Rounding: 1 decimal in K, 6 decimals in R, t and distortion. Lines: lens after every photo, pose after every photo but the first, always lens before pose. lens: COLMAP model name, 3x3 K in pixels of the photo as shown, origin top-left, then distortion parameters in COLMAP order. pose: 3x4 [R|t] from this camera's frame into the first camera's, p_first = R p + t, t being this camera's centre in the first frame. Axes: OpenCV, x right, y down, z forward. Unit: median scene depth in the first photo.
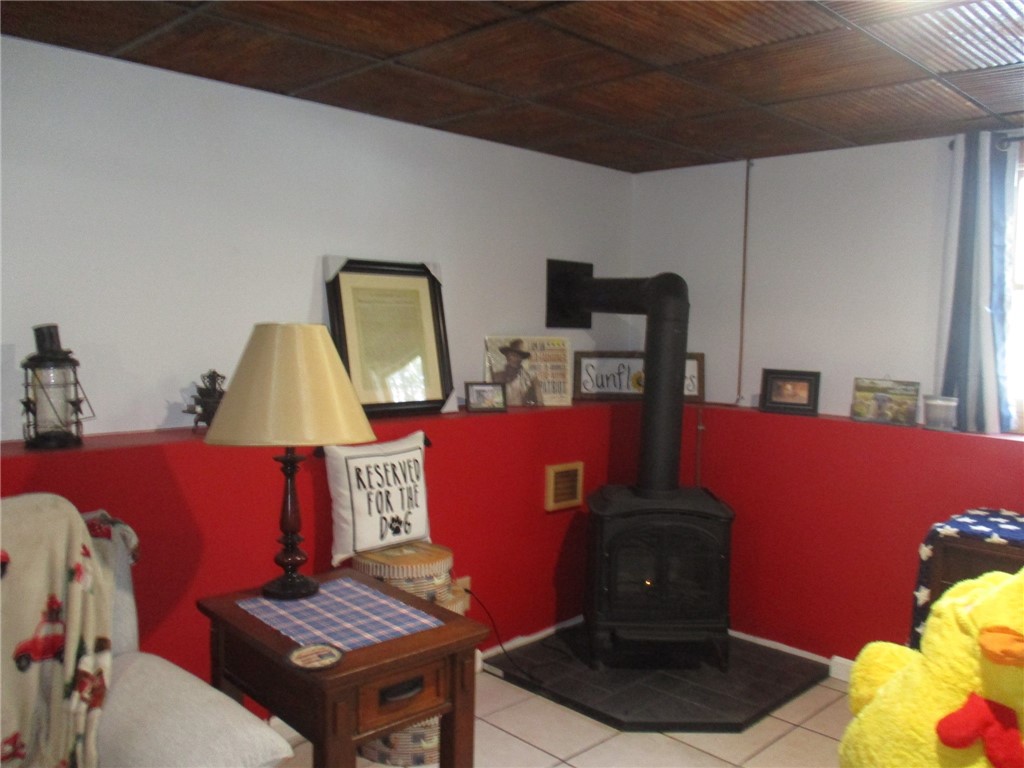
lens RADIAL K [[859.0, 0, 512.0], [0, 859.0, 383.1], [0, 0, 1]] dist [-0.030258, 0.037049]
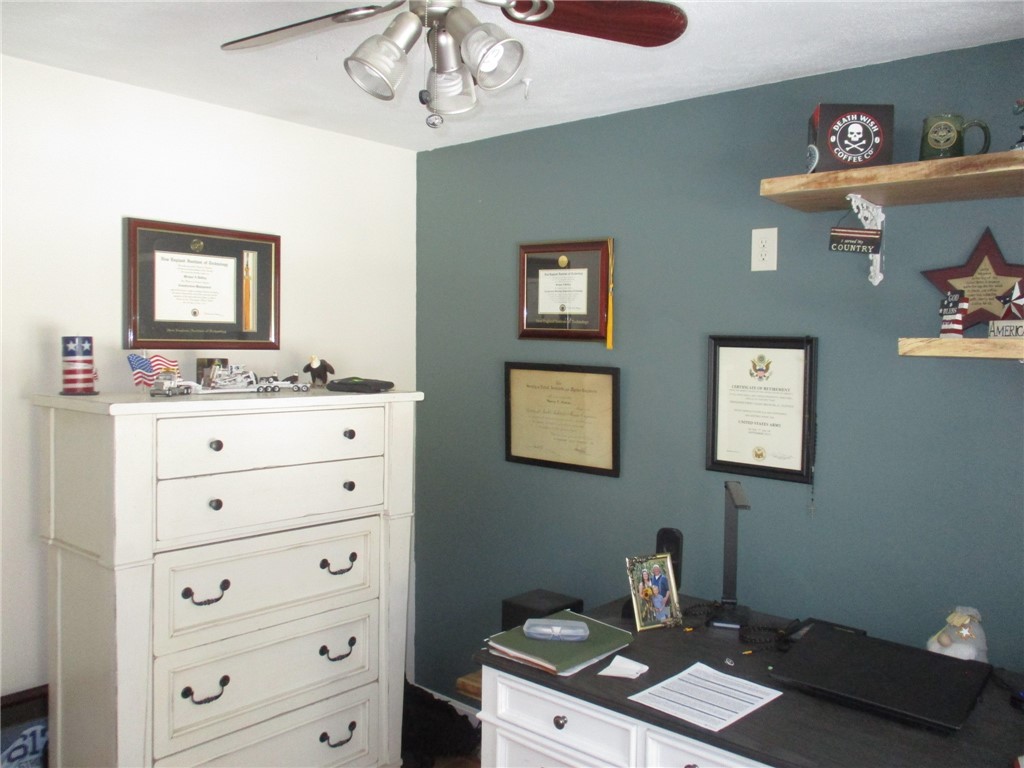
lens RADIAL K [[859.0, 0, 512.0], [0, 859.0, 382.0], [0, 0, 1]] dist [-0.030258, 0.037049]
pose [[-0.063246, -0.073380, 0.995297, -0.072875], [0.048256, 0.995902, 0.076491, 0.031862], [-0.996831, 0.052866, -0.059446, 0.882905]]
